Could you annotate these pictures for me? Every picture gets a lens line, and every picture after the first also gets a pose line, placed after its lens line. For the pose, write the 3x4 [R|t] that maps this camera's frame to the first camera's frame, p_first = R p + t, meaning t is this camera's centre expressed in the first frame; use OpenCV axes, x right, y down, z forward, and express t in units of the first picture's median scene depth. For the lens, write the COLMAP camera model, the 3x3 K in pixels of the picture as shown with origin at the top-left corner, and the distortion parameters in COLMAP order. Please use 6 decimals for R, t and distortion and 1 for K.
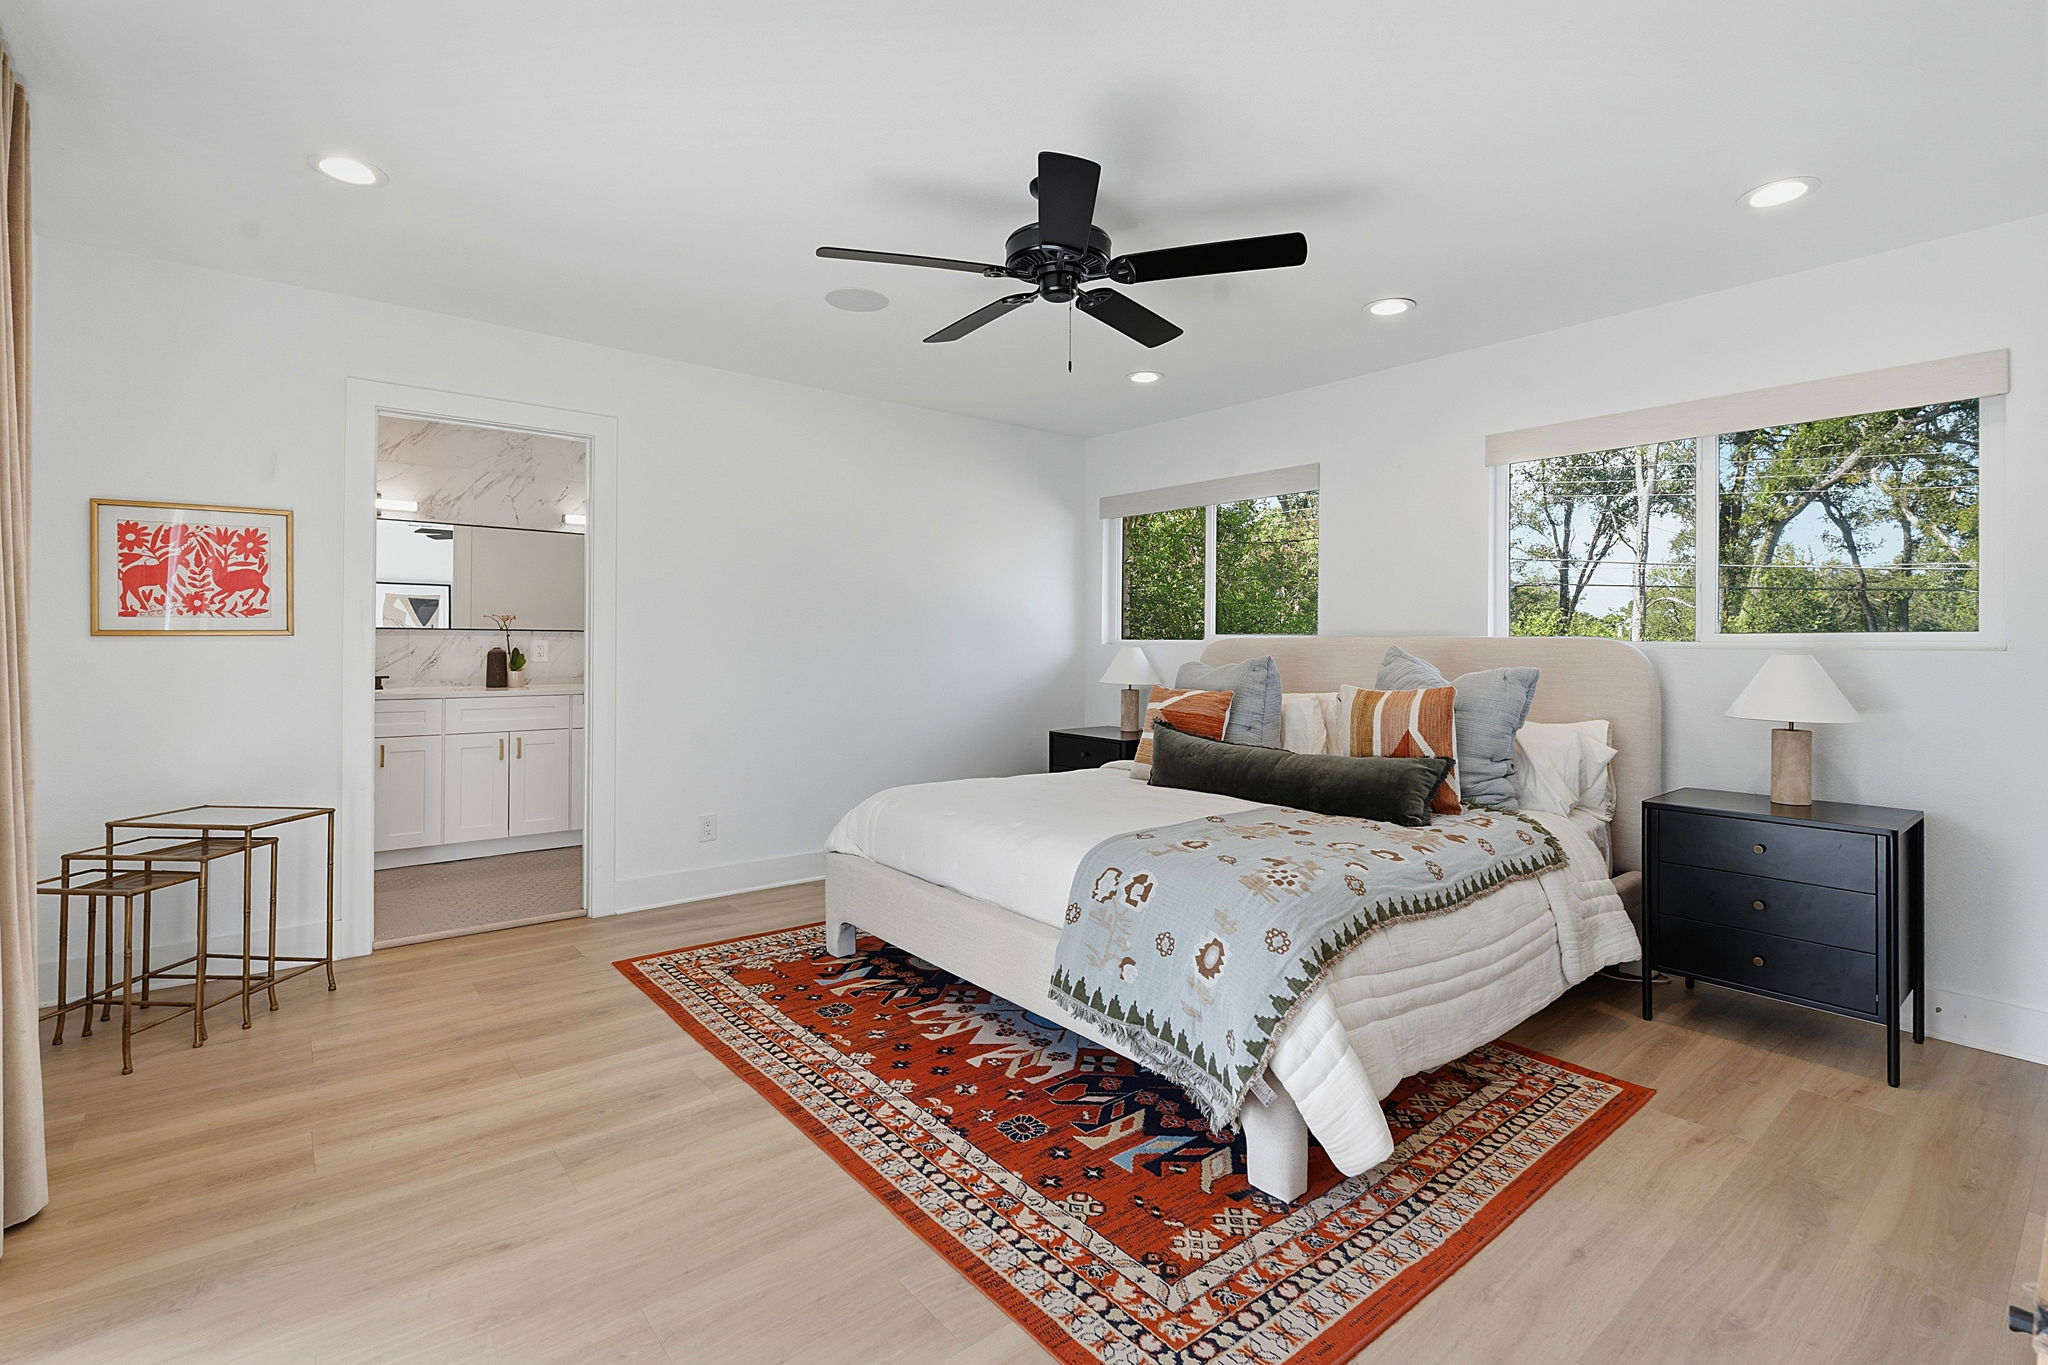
lens RADIAL K [[930.1, 0, 1024.5], [0, 930.1, 640.0], [0, 0, 1]] dist [-0.007188, 0.000168]
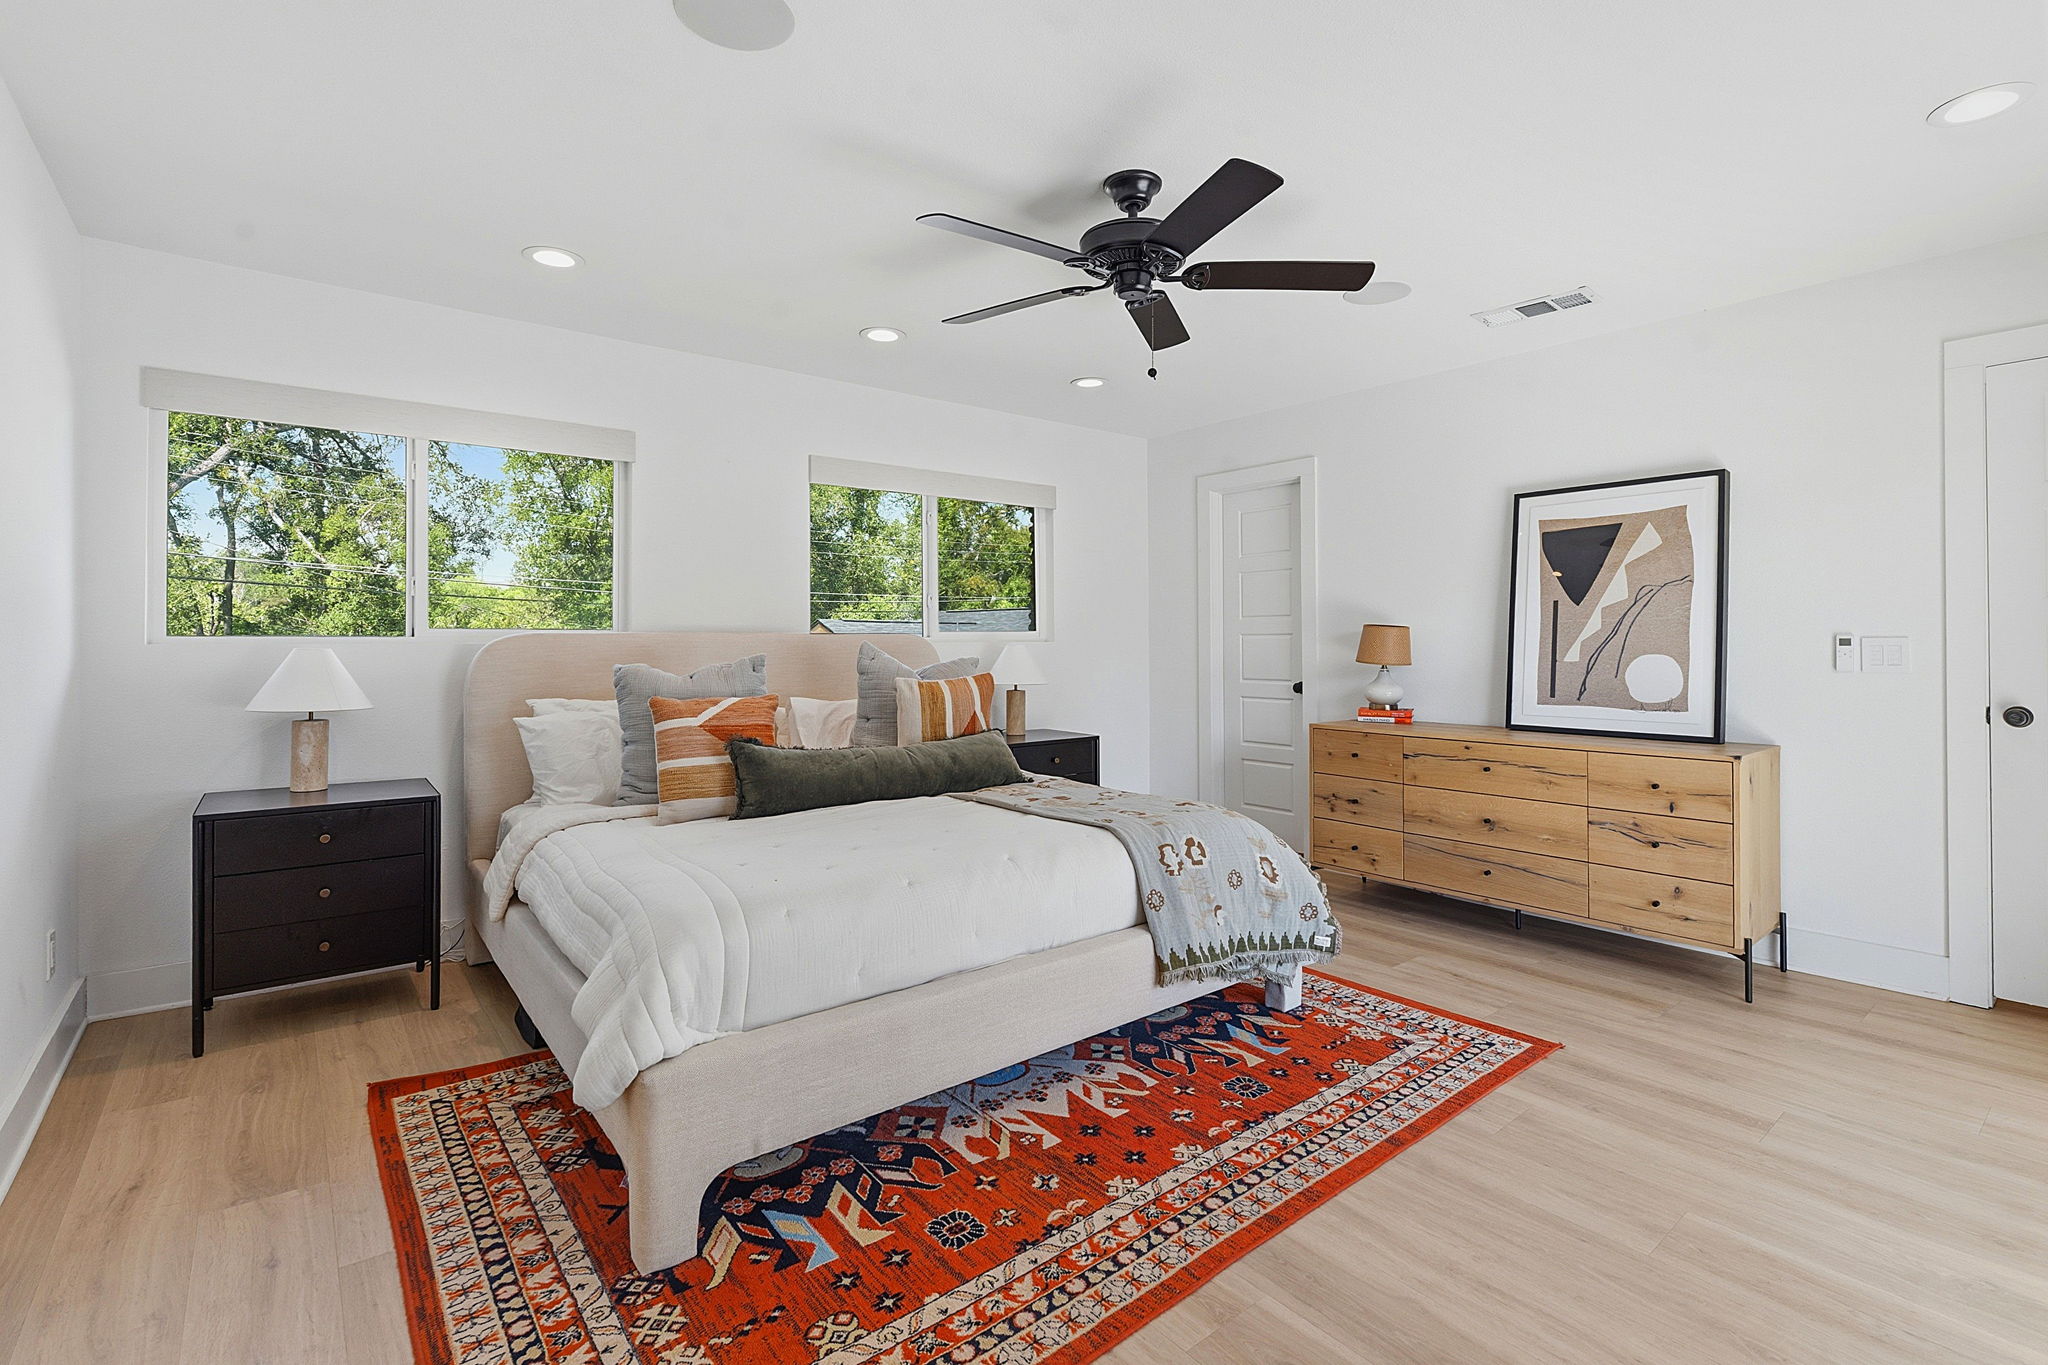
lens RADIAL K [[930.1, 0, 1024.5], [0, 930.1, 640.0], [0, 0, 1]] dist [-0.007188, 0.000168]
pose [[0.014717, -0.004211, 0.999883, -0.978291], [0.000386, 0.999991, 0.004205, -0.001936], [-0.999892, 0.000324, 0.014718, 1.116428]]
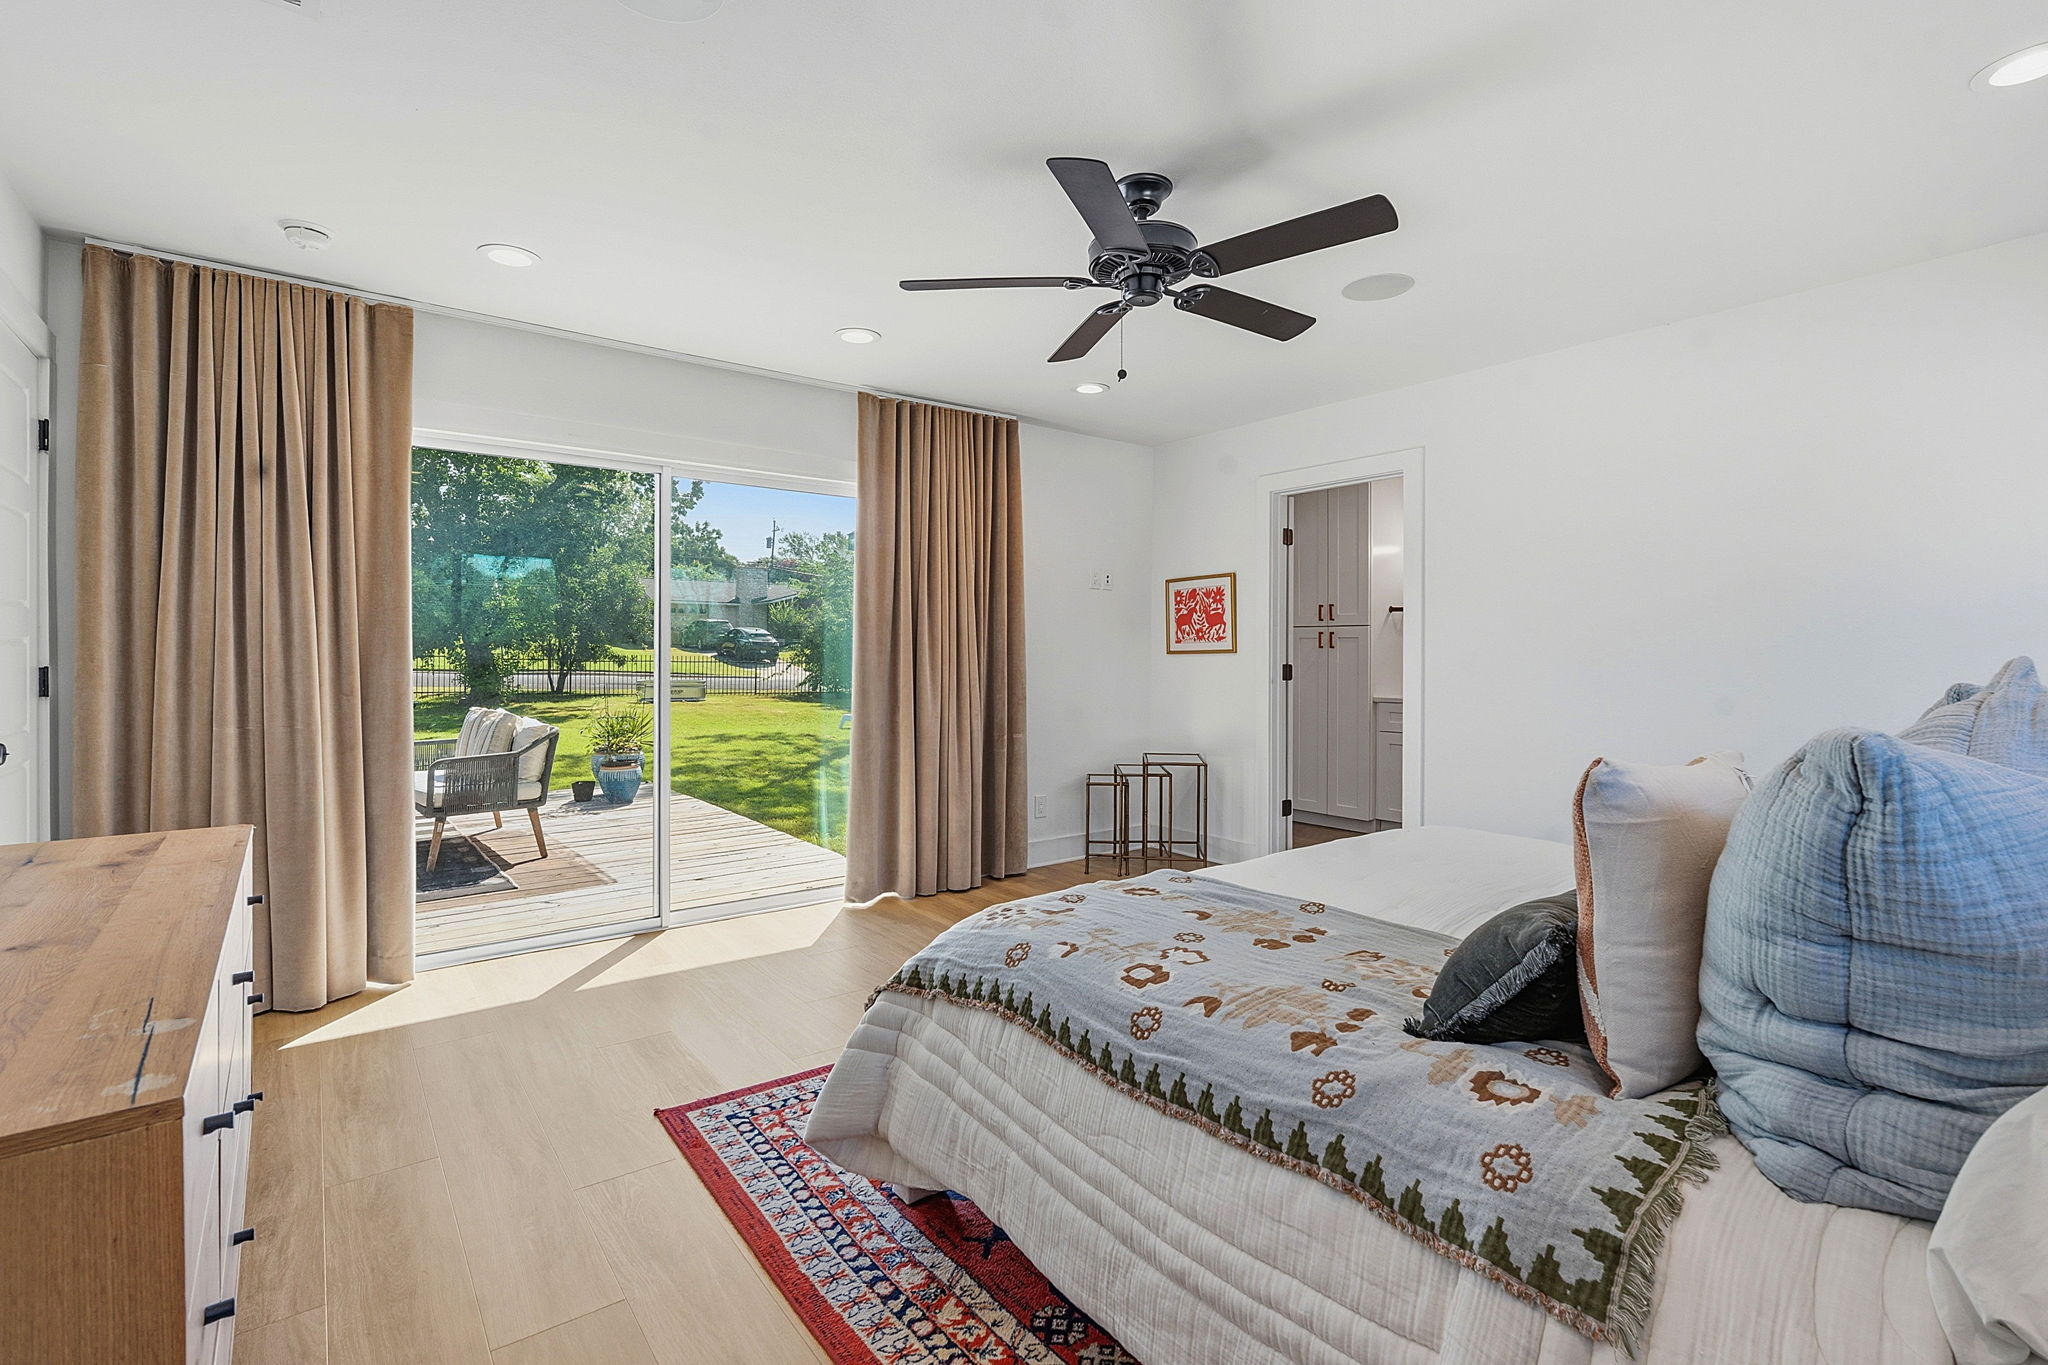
lens RADIAL K [[926.9, 0, 1024.1], [0, 926.9, 654.7], [0, 0, 1]] dist [-0.002885, 0.000558]
pose [[-0.027086, -0.005735, -0.999617, 1.031231], [0.002750, 0.999979, -0.005811, 0.008771], [0.999629, -0.002906, -0.027070, 0.916567]]
